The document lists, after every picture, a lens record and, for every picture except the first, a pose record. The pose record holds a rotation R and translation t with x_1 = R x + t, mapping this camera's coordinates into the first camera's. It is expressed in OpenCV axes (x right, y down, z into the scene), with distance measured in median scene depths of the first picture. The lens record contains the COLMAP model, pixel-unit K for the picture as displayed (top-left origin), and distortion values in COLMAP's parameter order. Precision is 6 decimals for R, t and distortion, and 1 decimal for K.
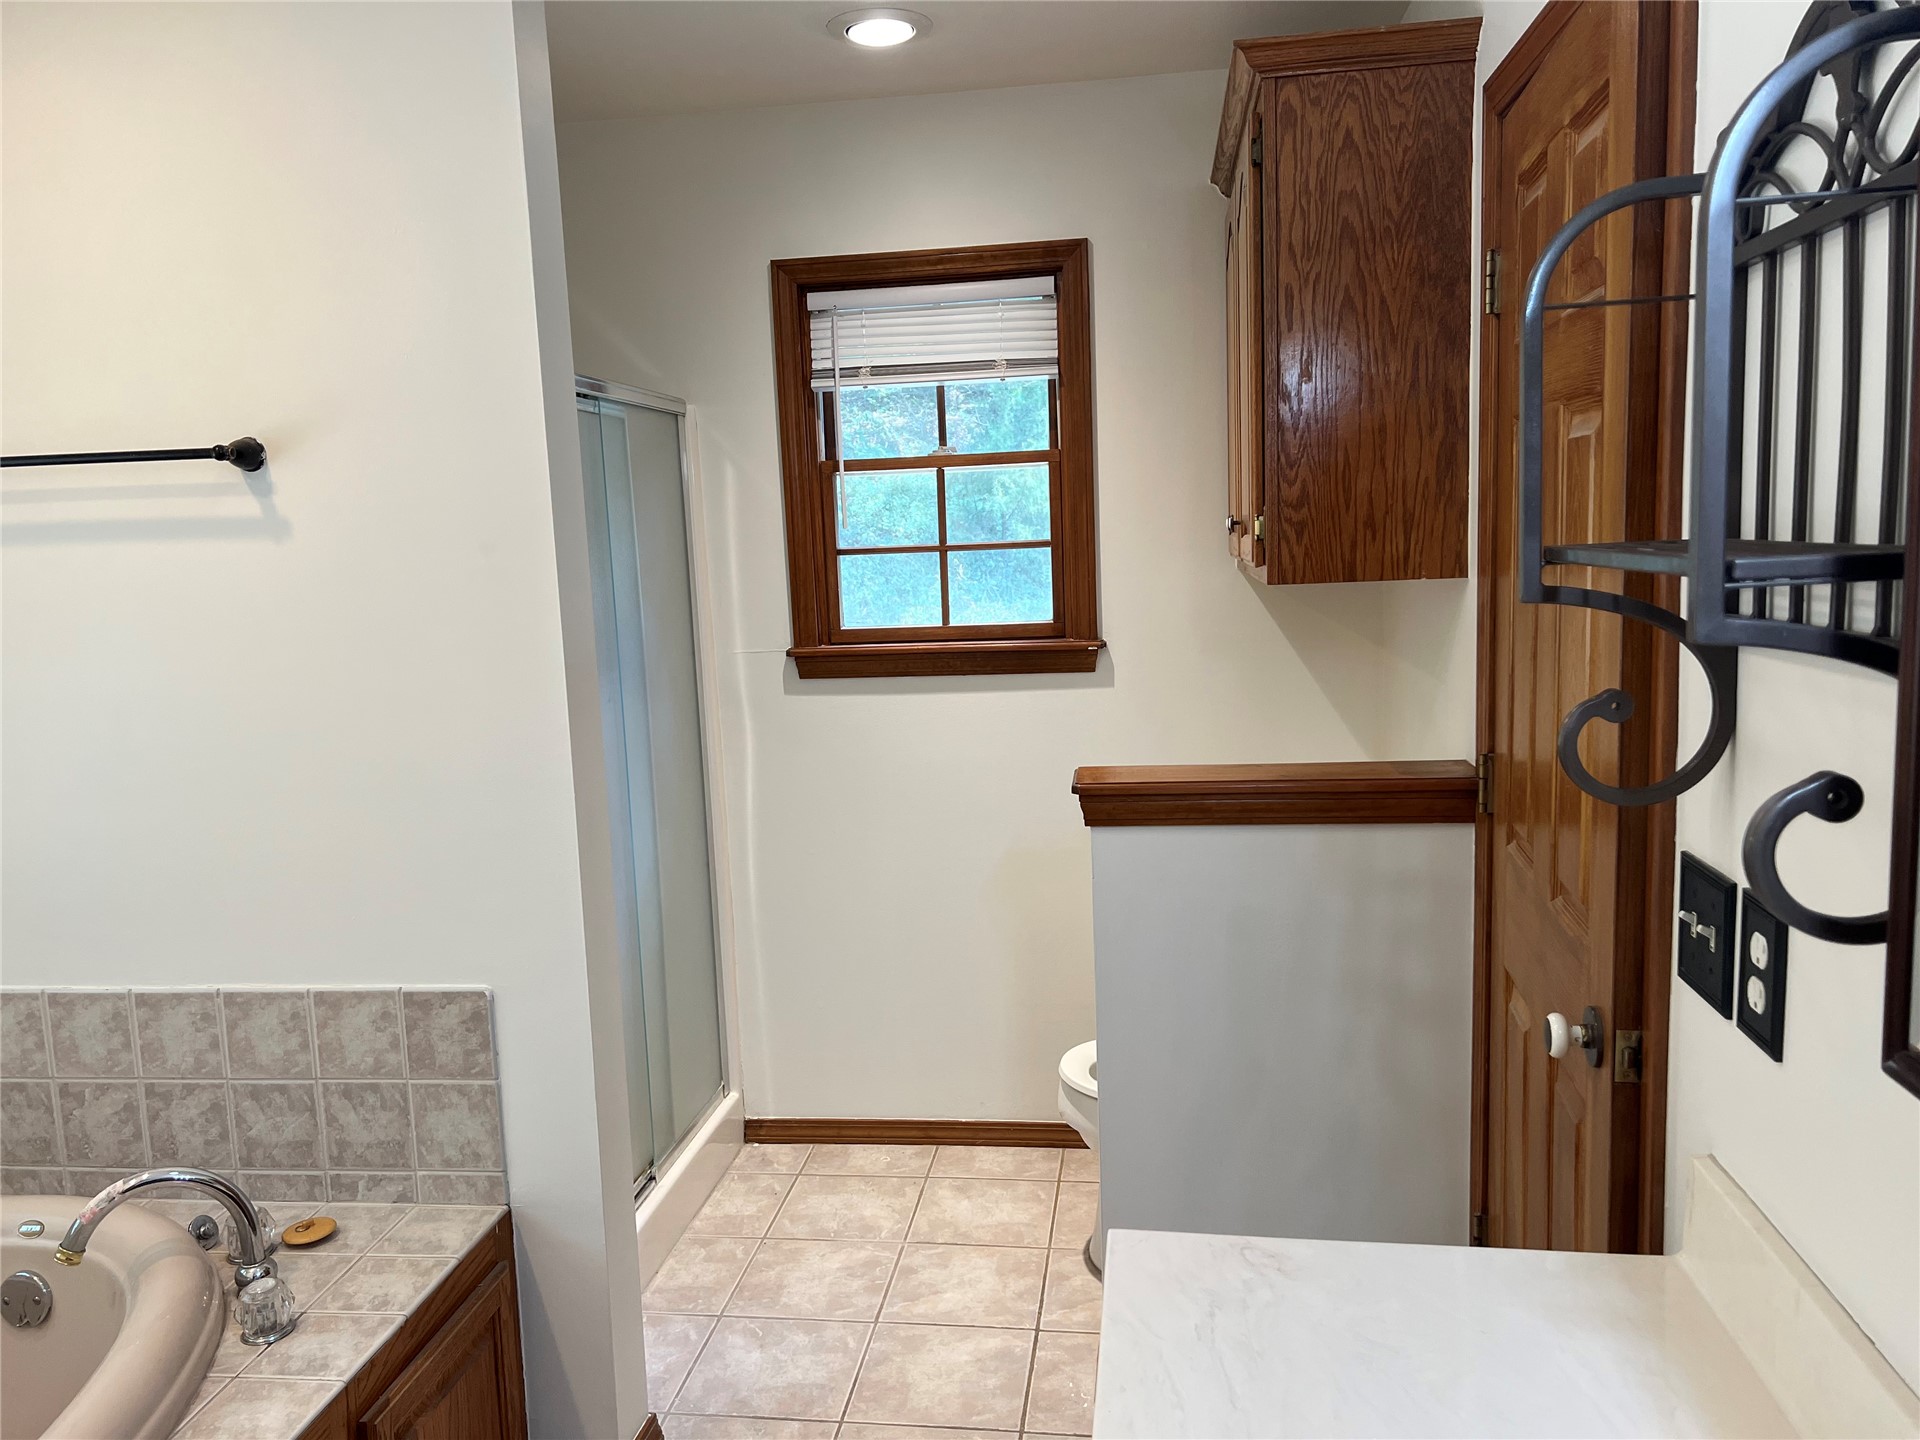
lens RADIAL K [[1514.1, 0, 960.0], [0, 1514.1, 720.0], [0, 0, 1]] dist [0.087134, -0.117594]
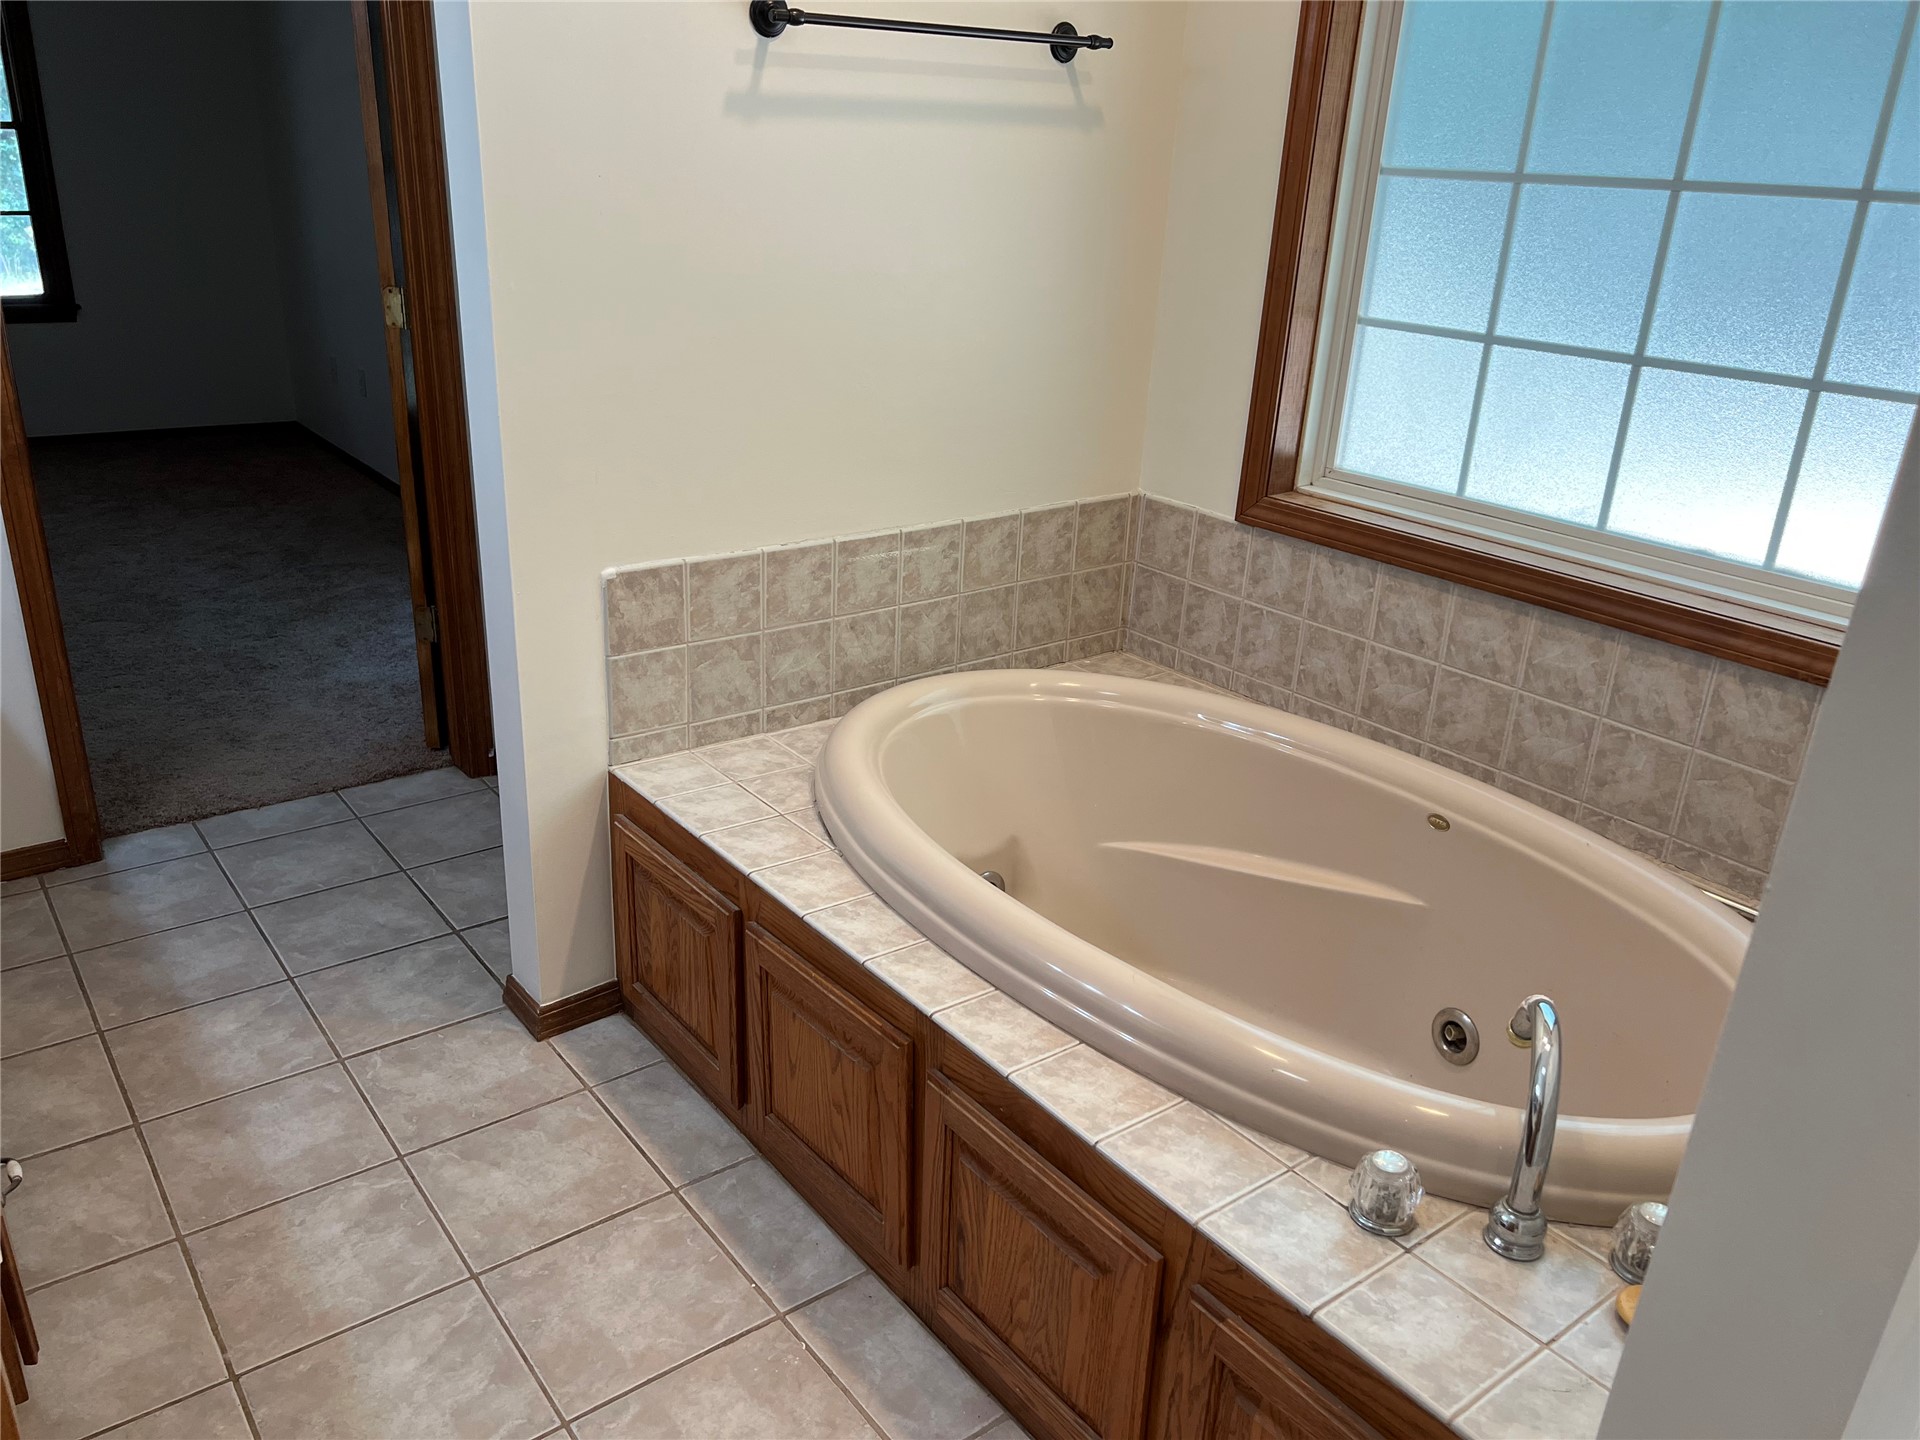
lens RADIAL K [[1451.5, 0, 954.3], [0, 1451.5, 720.0], [0, 0, 1]] dist [0.084343, -0.095447]
pose [[0.702792, -0.198531, 0.683131, -1.132864], [0.025275, 0.966632, 0.254920, 0.027035], [-0.710946, -0.161890, 0.684359, 0.150306]]
